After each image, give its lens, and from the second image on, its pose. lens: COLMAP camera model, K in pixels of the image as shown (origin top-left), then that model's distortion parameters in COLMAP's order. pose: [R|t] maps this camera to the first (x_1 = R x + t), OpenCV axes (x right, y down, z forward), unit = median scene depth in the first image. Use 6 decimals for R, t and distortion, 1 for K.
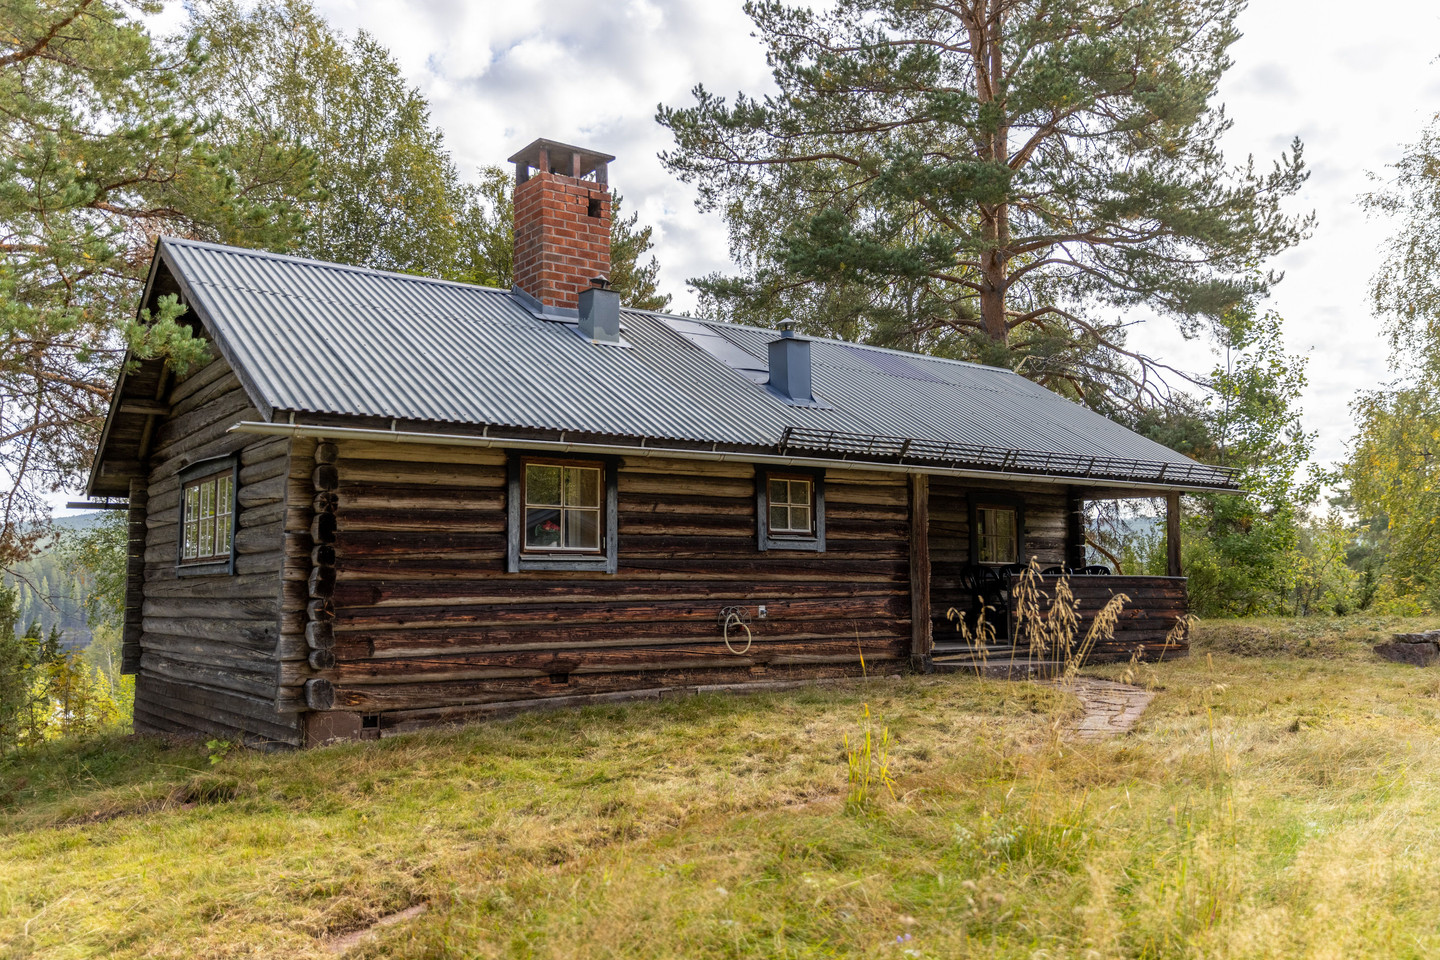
lens RADIAL K [[1195.7, 0, 720.0], [0, 1195.7, 480.0], [0, 0, 1]] dist [0.001467, -0.001226]
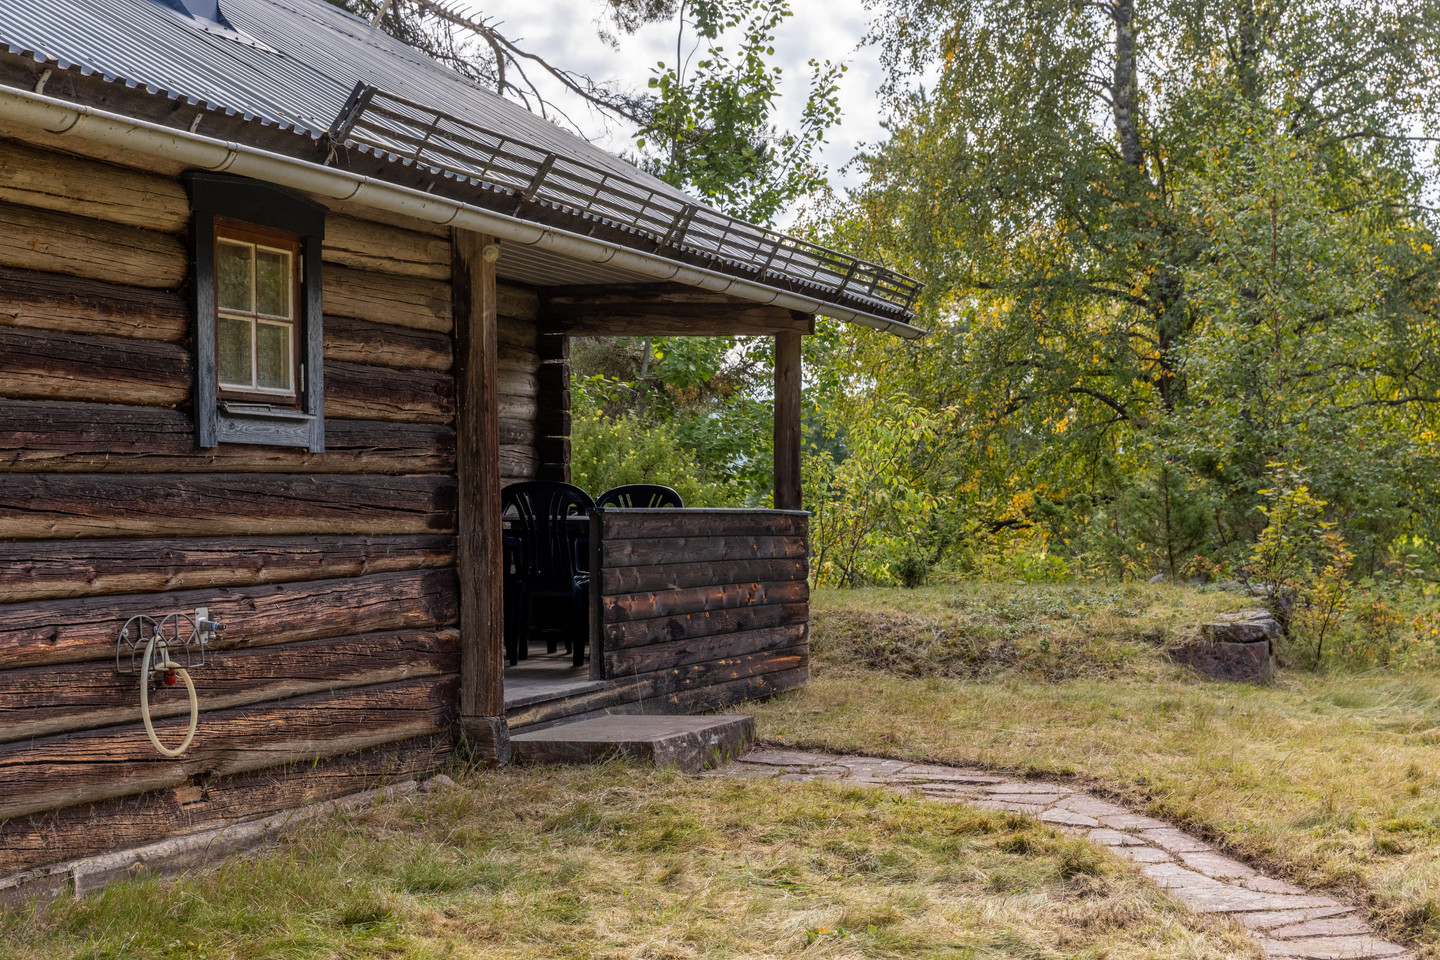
lens RADIAL K [[2409.0, 0, 720.0], [0, 2409.0, 480.0], [0, 0, 1]] dist [0.013313, 0.145115]
pose [[0.819830, 0.006750, 0.572567, -0.235207], [-0.051537, 0.996742, 0.062042, 0.018040], [-0.570283, -0.080372, 0.817507, 0.350518]]
